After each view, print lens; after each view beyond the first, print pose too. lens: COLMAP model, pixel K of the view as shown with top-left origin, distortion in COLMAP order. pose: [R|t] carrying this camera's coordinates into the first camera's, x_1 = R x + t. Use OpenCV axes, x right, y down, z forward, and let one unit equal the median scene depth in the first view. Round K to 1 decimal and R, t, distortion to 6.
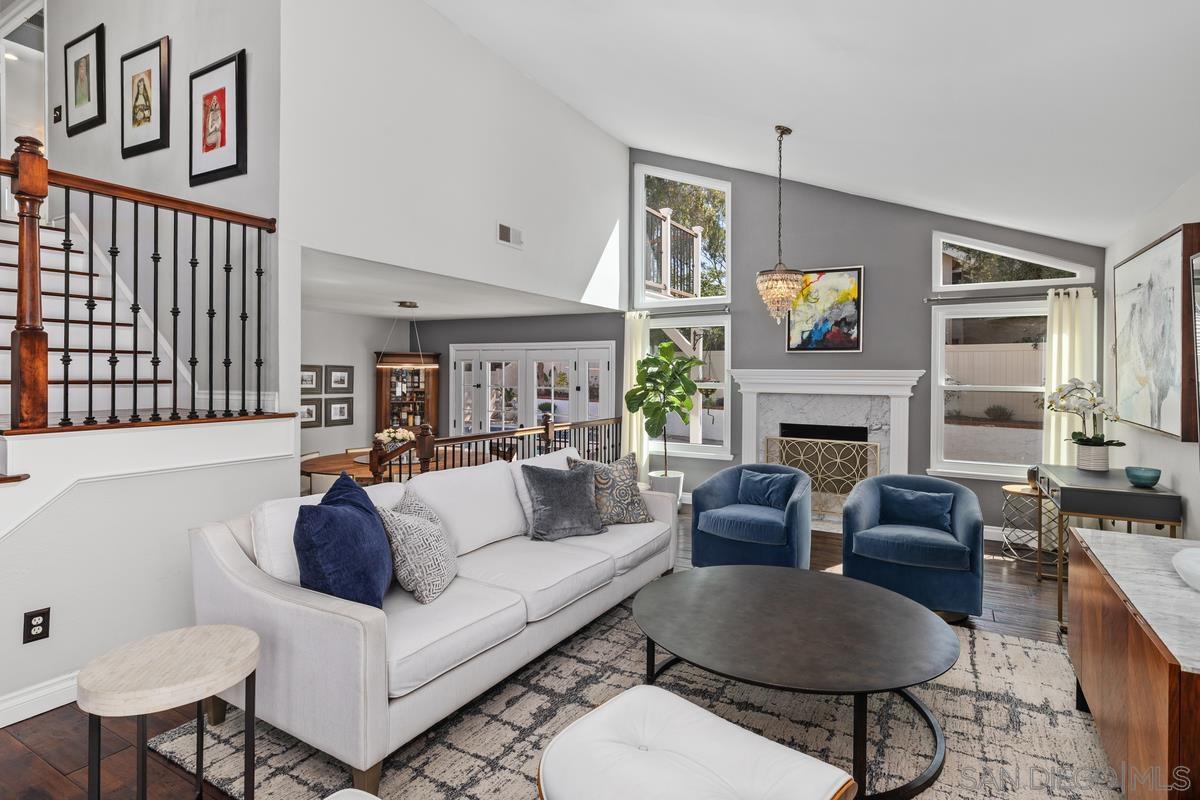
lens RADIAL K [[613.6, 0, 600.3], [0, 613.6, 383.0], [0, 0, 1]] dist [0.000627, 0.000073]
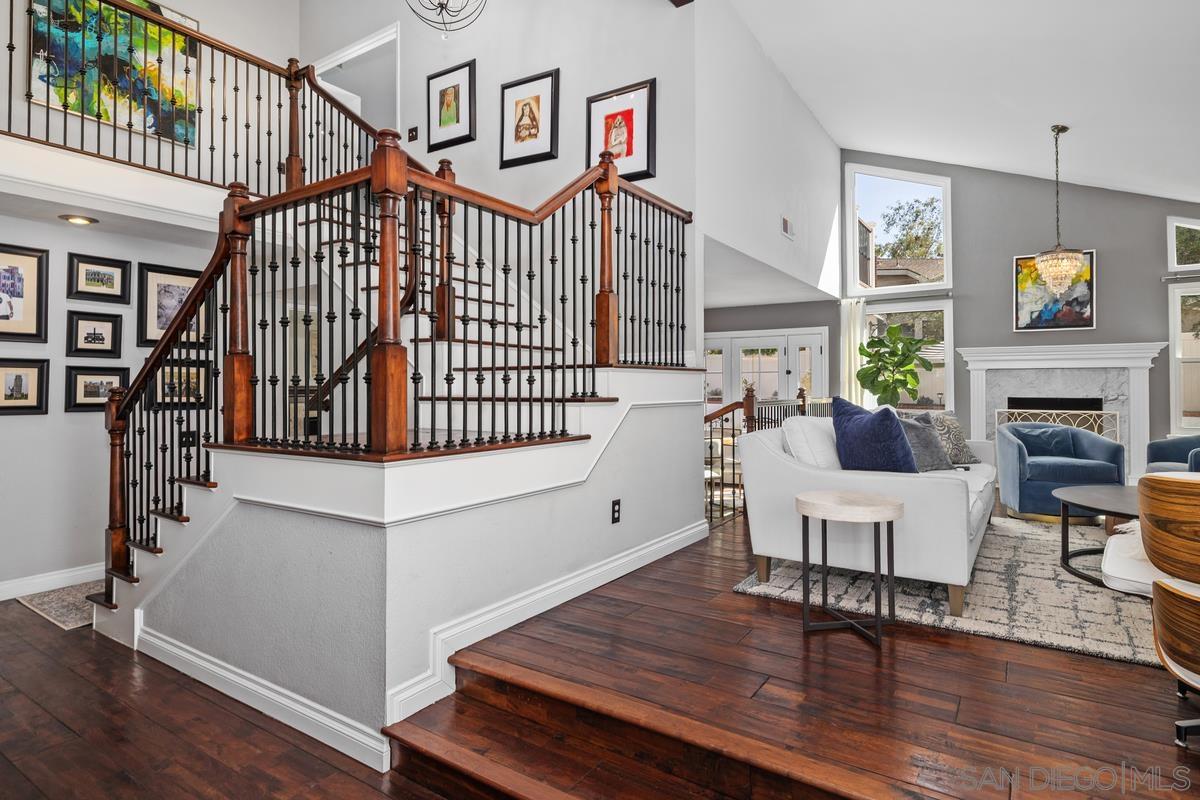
lens RADIAL K [[645.0, 0, 603.9], [0, 645.0, 380.5], [0, 0, 1]] dist [-0.000514, -0.000068]
pose [[0.998449, -0.008801, -0.054973, -0.379871], [0.007426, 0.999656, -0.025165, 0.063114], [0.055175, 0.024717, 0.998171, -0.183866]]
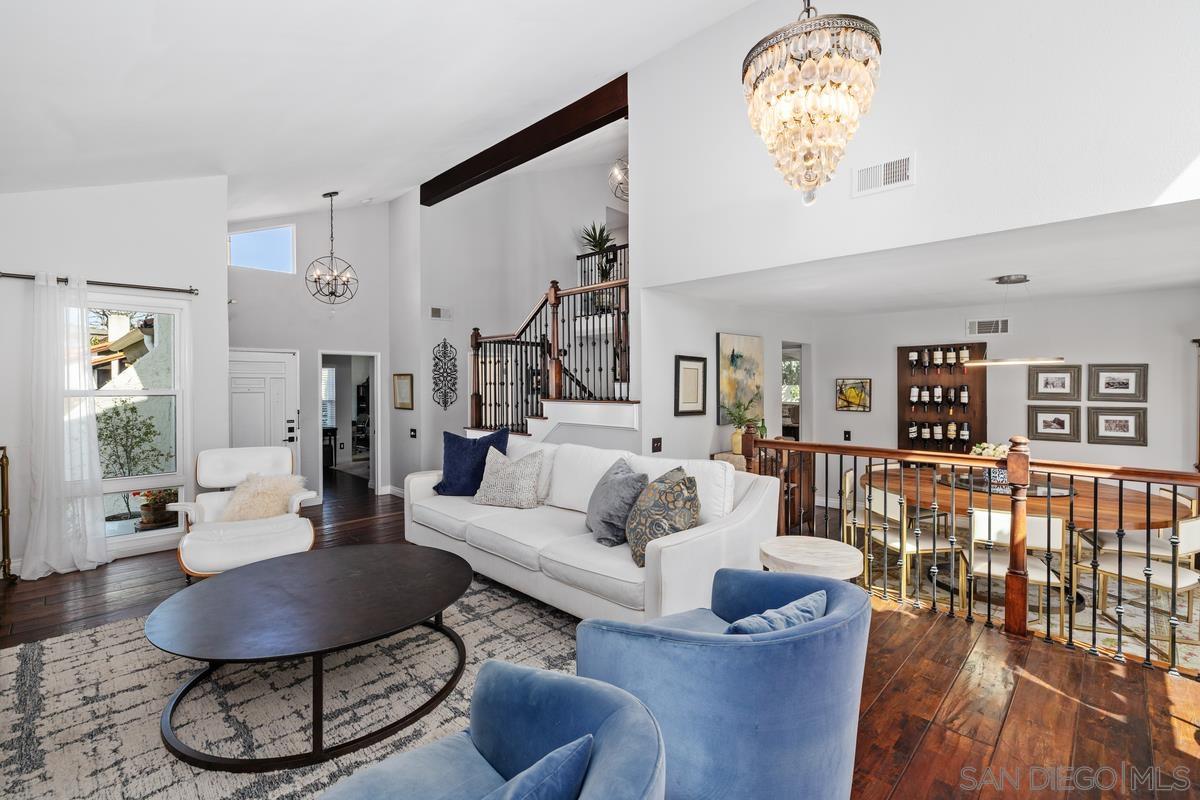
lens RADIAL K [[540.6, 0, 601.0], [0, 540.6, 388.3], [0, 0, 1]] dist [-0.000345, 0.000209]
pose [[-0.252594, 0.002189, -0.967570, 0.484719], [-0.011832, 0.999916, 0.005351, 0.006918], [0.967500, 0.012800, -0.252546, 0.749787]]
